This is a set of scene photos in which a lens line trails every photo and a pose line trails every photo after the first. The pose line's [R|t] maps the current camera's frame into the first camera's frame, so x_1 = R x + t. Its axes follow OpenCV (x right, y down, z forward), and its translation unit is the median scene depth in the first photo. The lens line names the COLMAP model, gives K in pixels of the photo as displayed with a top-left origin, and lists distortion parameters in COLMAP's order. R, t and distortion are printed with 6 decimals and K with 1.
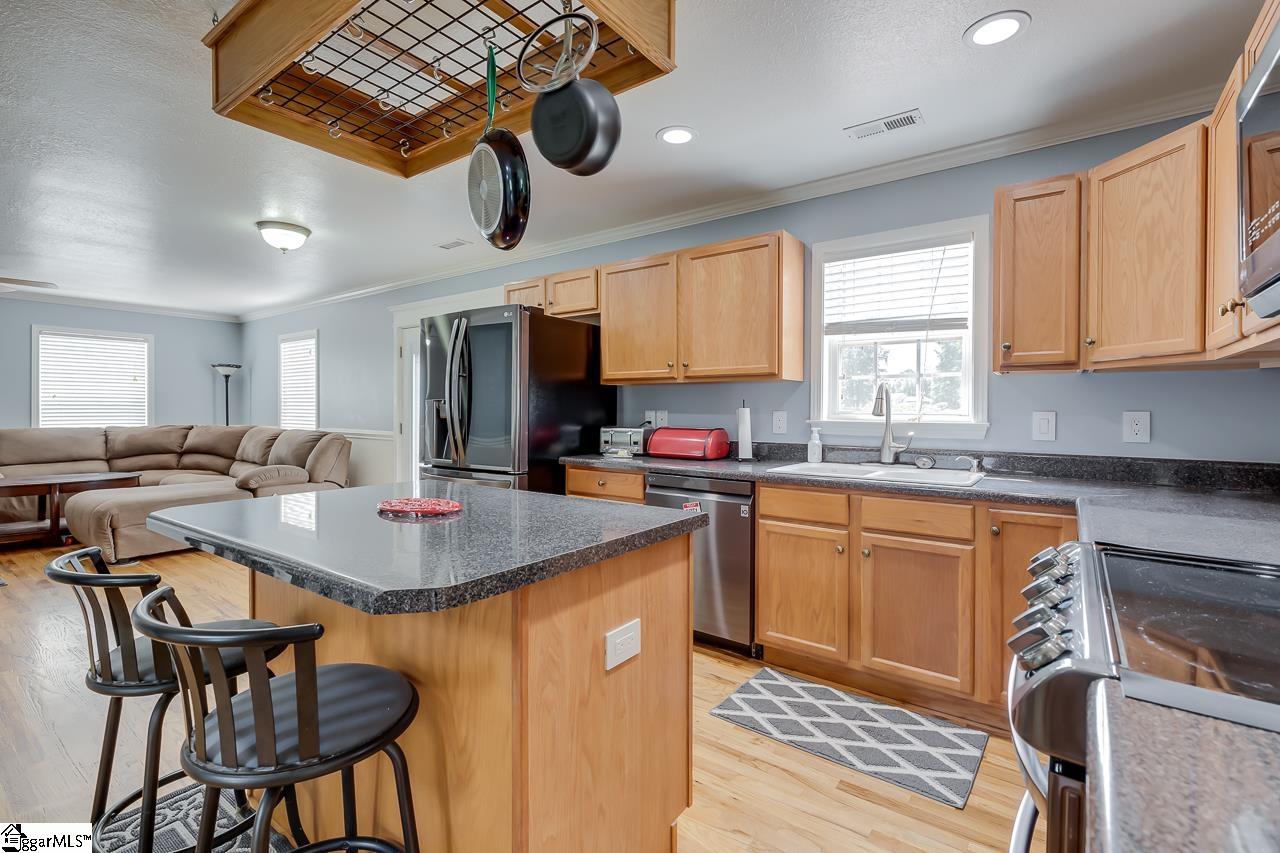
lens RADIAL K [[574.5, 0, 649.3], [0, 574.5, 418.2], [0, 0, 1]] dist [-0.002640, 0.000653]
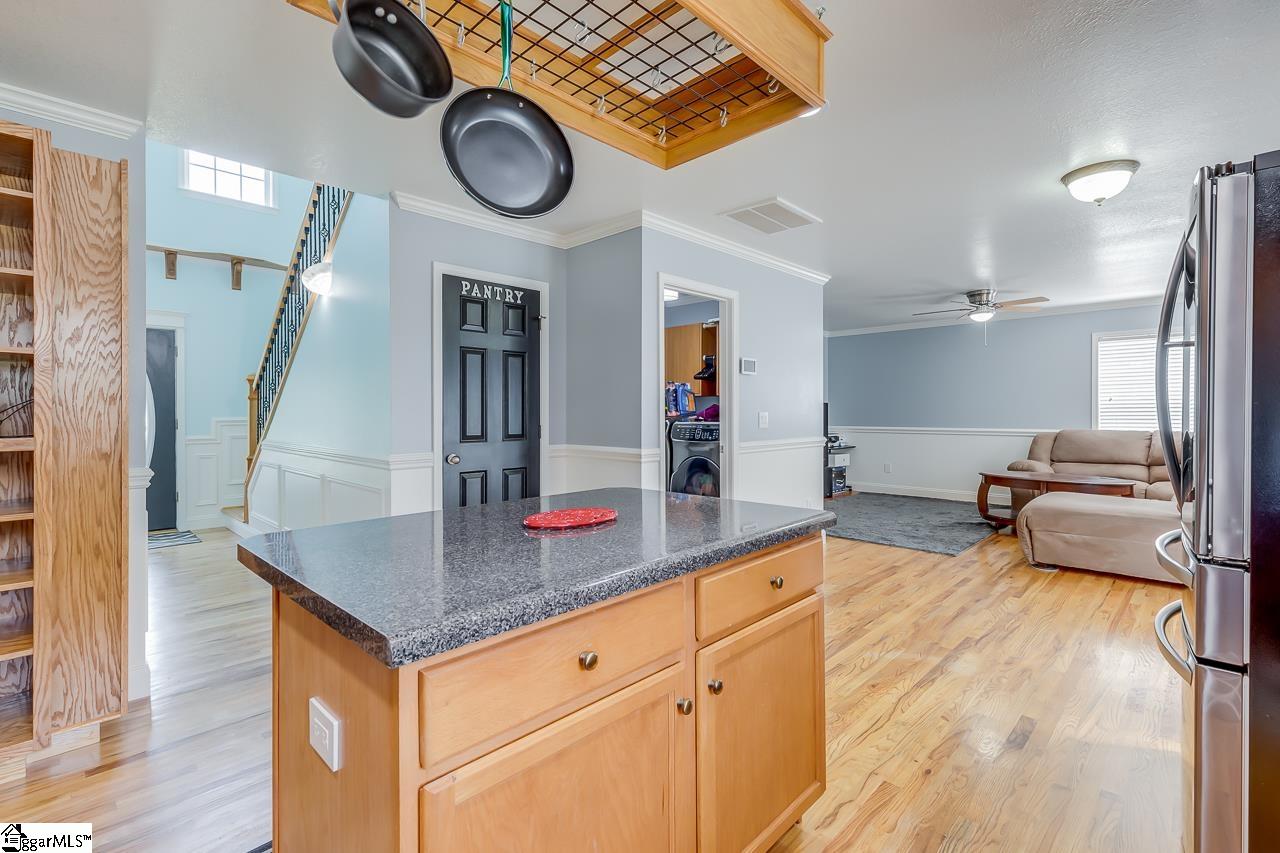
lens RADIAL K [[574.5, 0, 639.0], [0, 574.5, 419.5], [0, 0, 1]] dist [-0.002640, 0.000653]
pose [[-0.157838, 0.006908, -0.987441, 0.129355], [-0.006366, 0.999948, 0.008013, -0.006317], [0.987444, 0.007551, -0.157786, 0.321127]]
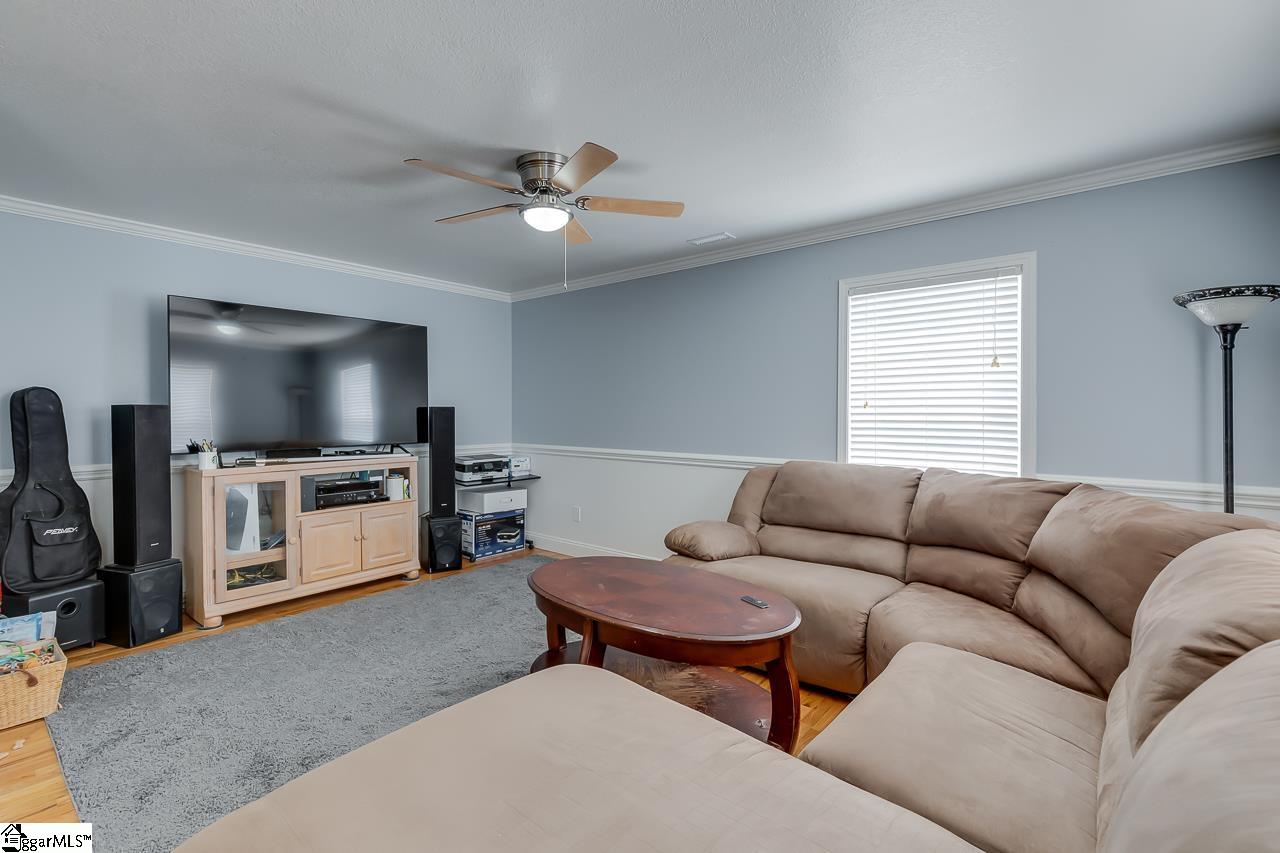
lens RADIAL K [[574.5, 0, 641.8], [0, 574.5, 427.4], [0, 0, 1]] dist [-0.002640, 0.000653]
pose [[-0.068243, 0.023310, -0.997396, -0.480102], [-0.008890, 0.999673, 0.023972, -0.029933], [0.997629, 0.010502, -0.068013, 0.832328]]
